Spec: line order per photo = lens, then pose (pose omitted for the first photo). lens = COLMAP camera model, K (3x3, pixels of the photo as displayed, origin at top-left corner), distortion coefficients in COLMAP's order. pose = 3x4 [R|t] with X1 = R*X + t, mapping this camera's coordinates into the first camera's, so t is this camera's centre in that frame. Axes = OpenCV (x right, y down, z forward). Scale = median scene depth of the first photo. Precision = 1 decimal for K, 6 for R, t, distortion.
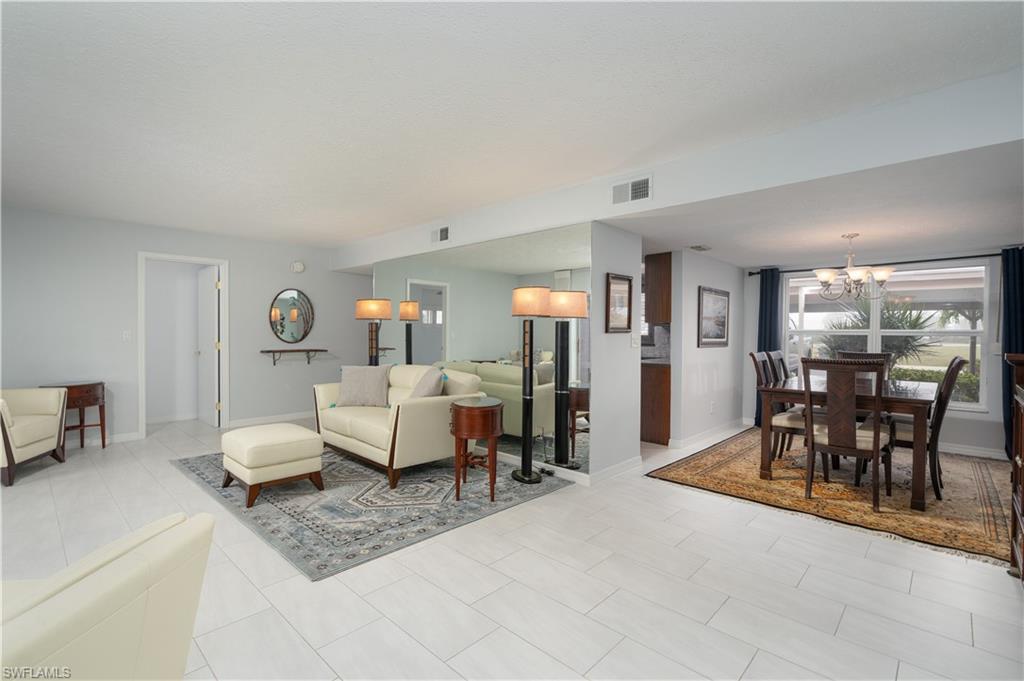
lens RADIAL K [[473.2, 0, 501.9], [0, 473.2, 335.3], [0, 0, 1]] dist [0.001888, -0.000227]
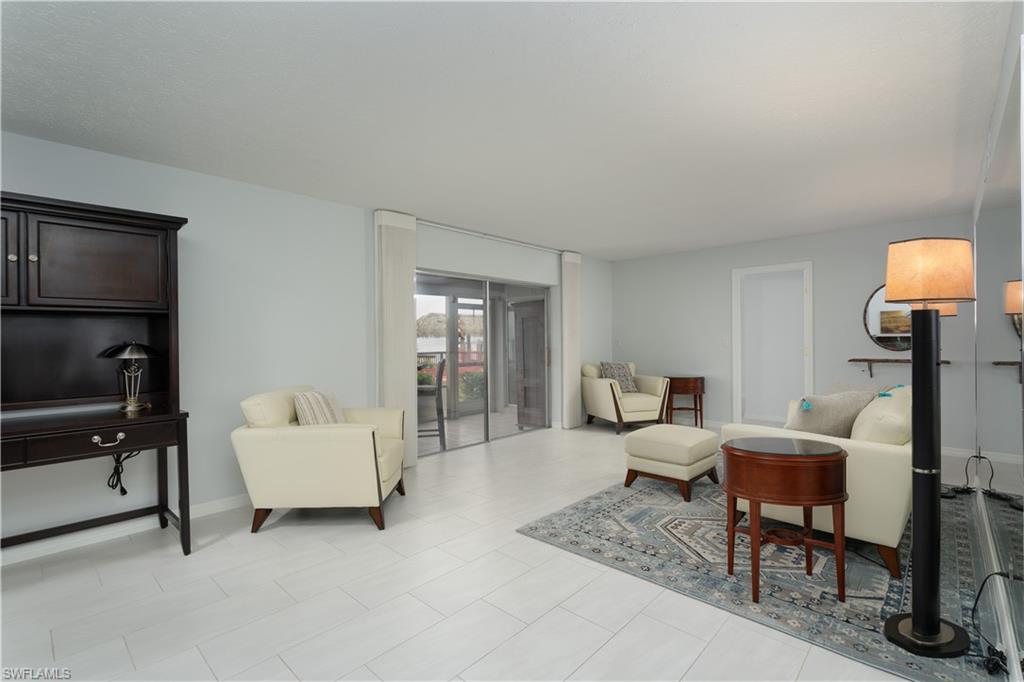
lens RADIAL K [[473.2, 0, 505.7], [0, 473.2, 343.0], [0, 0, 1]] dist [0.001888, -0.000227]
pose [[0.014768, 0.009081, -0.999850, 0.619434], [0.000261, 0.999959, 0.009086, -0.008041], [0.999891, -0.000395, 0.014765, 0.650807]]
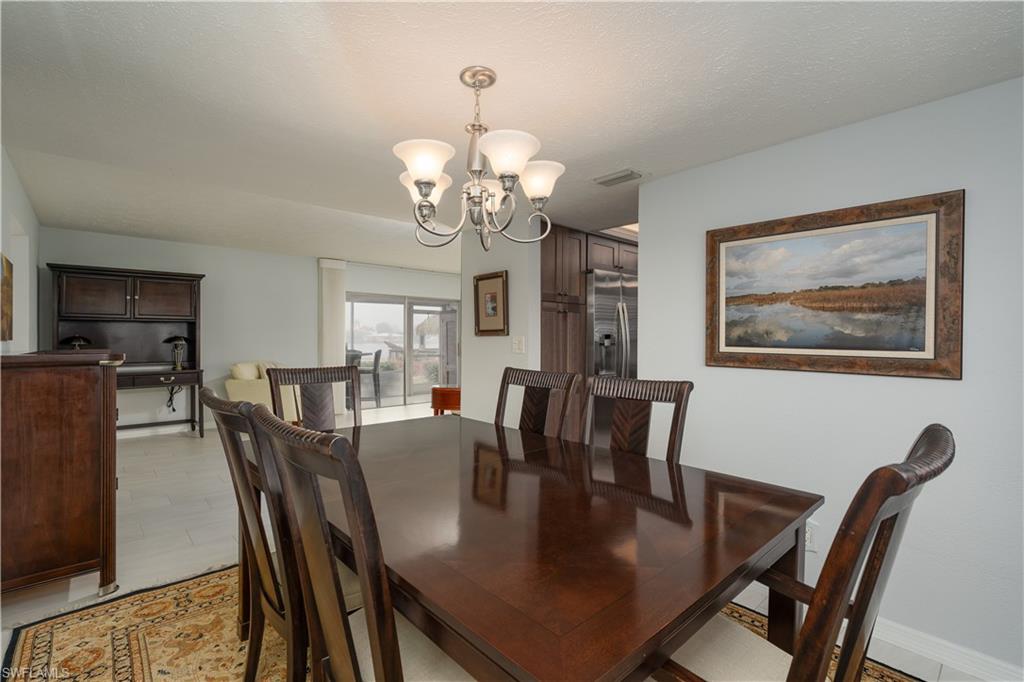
lens RADIAL K [[473.2, 0, 505.9], [0, 473.2, 341.1], [0, 0, 1]] dist [0.001888, -0.000227]
pose [[-0.064179, 0.008657, -0.997901, 1.098875], [-0.012812, 0.999873, 0.009498, -0.011269], [0.997856, 0.013395, -0.064060, 1.042757]]
